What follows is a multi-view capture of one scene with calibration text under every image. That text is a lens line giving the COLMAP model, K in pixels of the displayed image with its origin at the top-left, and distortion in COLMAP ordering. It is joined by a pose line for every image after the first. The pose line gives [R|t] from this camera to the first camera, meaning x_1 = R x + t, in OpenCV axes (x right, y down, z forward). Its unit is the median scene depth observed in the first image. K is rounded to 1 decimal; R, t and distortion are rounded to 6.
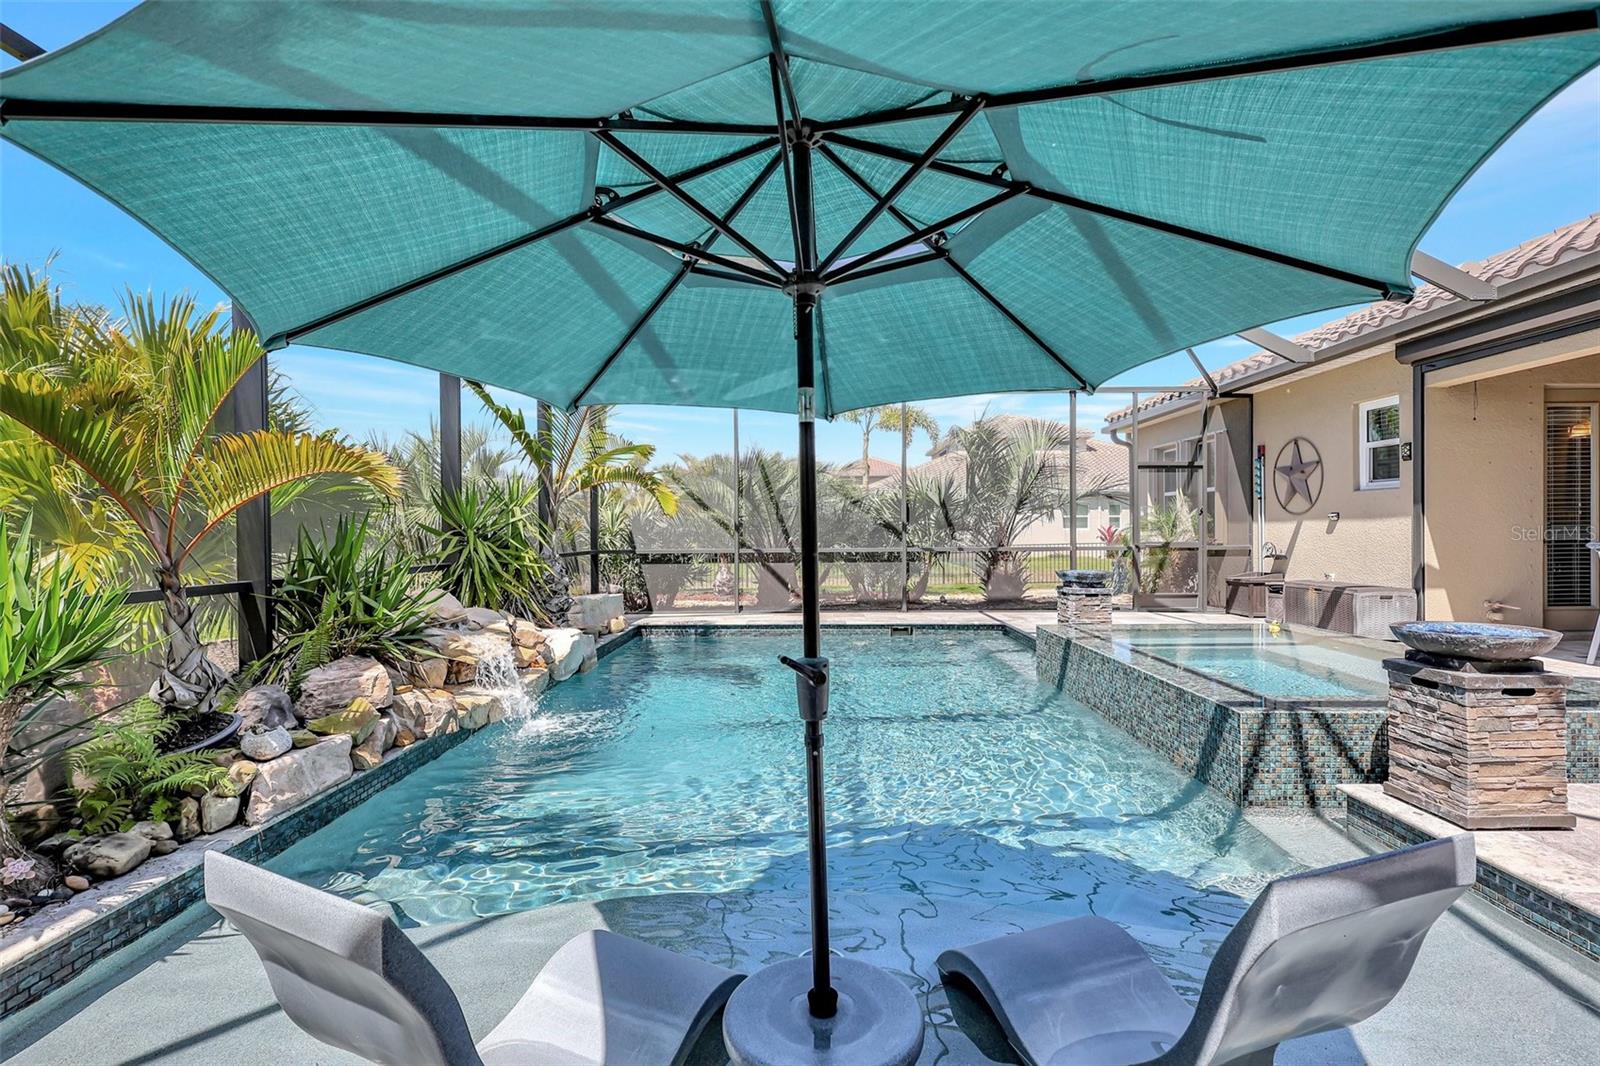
lens RADIAL K [[755.0, 0, 798.7], [0, 755.0, 529.1], [0, 0, 1]] dist [-0.000403, 0.000264]
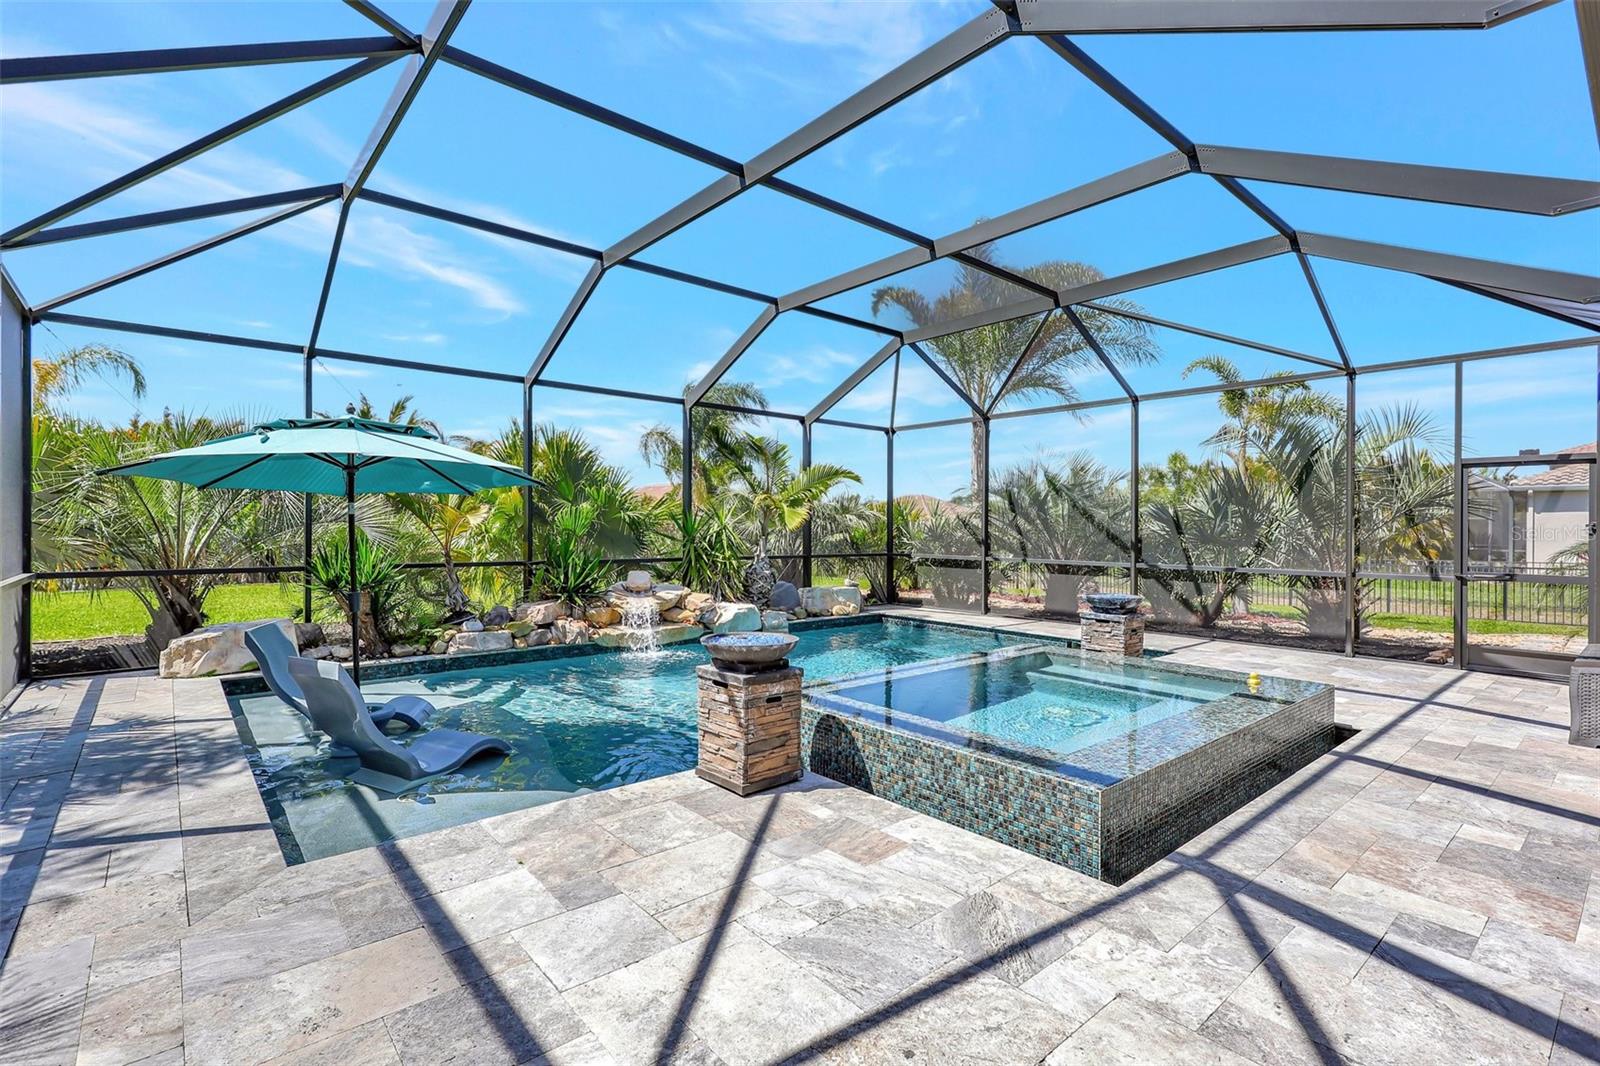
lens RADIAL K [[739.2, 0, 794.9], [0, 739.2, 523.1], [0, 0, 1]] dist [-0.001271, 0.000313]
pose [[0.660341, 0.007052, -0.750933, 0.697668], [-0.011931, 0.999928, -0.001101, -0.025207], [0.750871, 0.009686, 0.660377, 0.074887]]
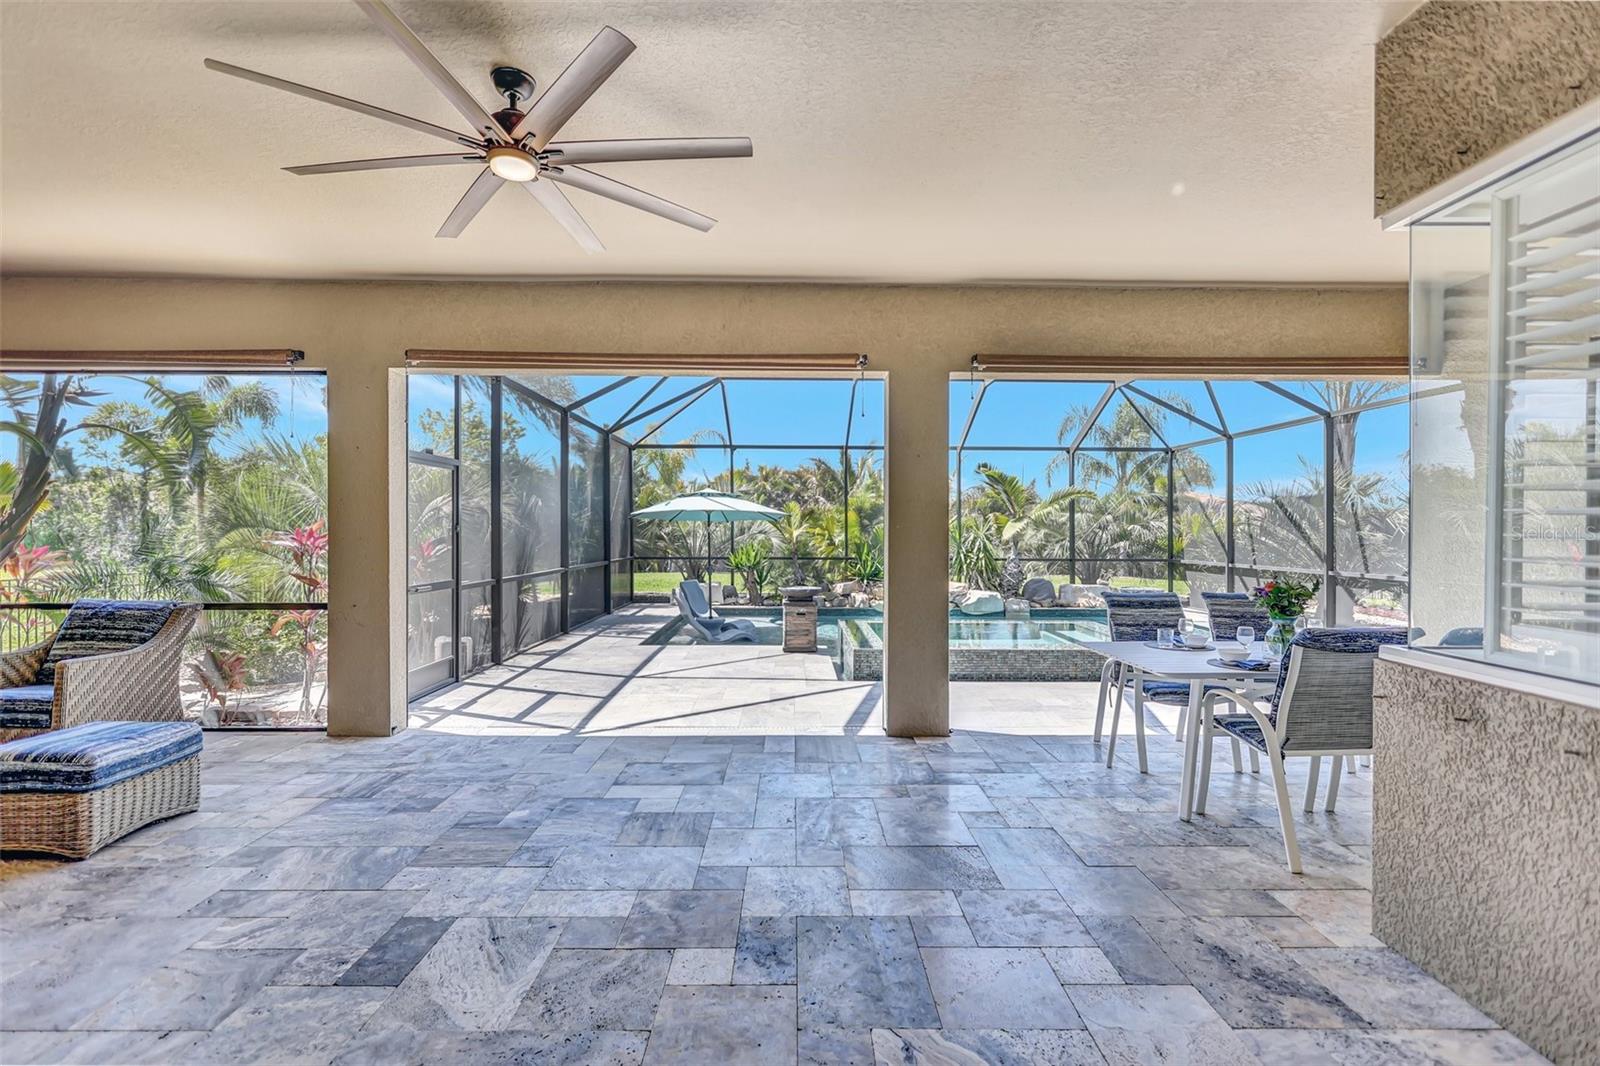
lens RADIAL K [[738.5, 0, 800.0], [0, 738.5, 533.0], [0, 0, 1]] dist [-0.002340, 0.000880]
pose [[0.023874, 0.009399, -0.999671, 1.383630], [-0.004364, 0.999947, 0.009297, -0.040125], [0.999705, 0.004140, 0.023914, 0.339043]]
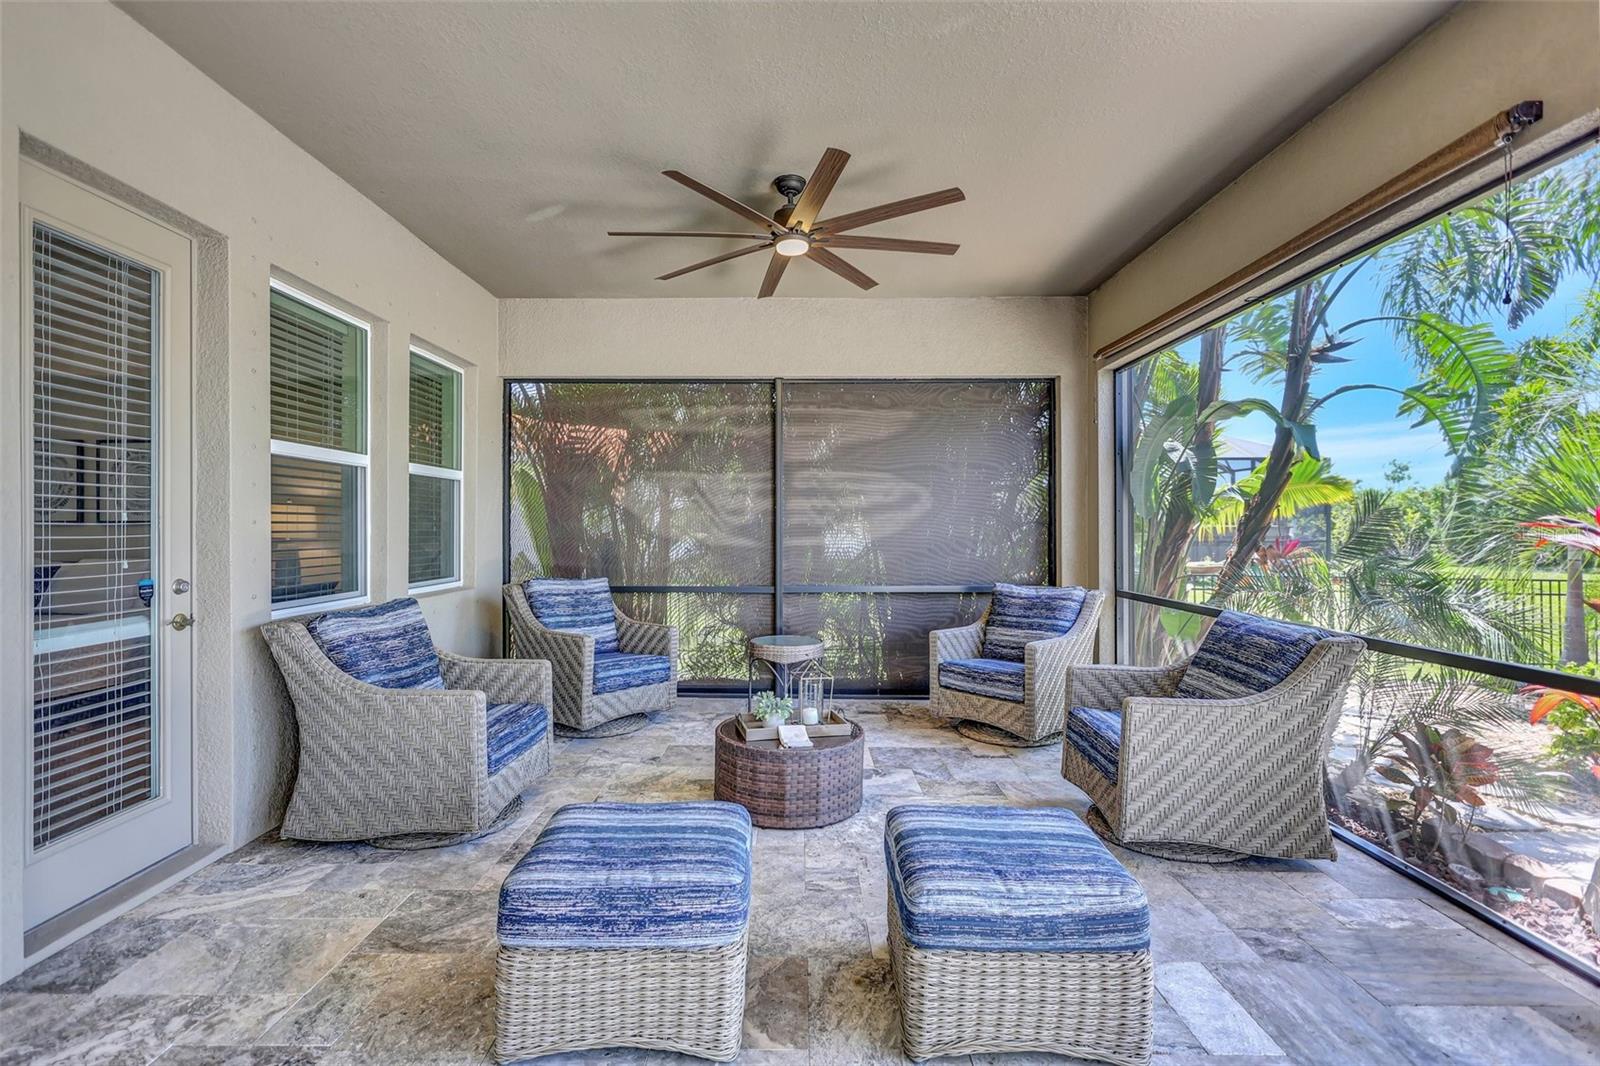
lens RADIAL K [[755.0, 0, 798.7], [0, 755.0, 529.1], [0, 0, 1]] dist [-0.000403, 0.000264]
pose [[-0.999692, 0.005466, -0.024202, 1.033676], [0.005350, 0.999974, 0.004838, -0.029605], [0.024228, 0.004707, -0.999695, 0.206410]]
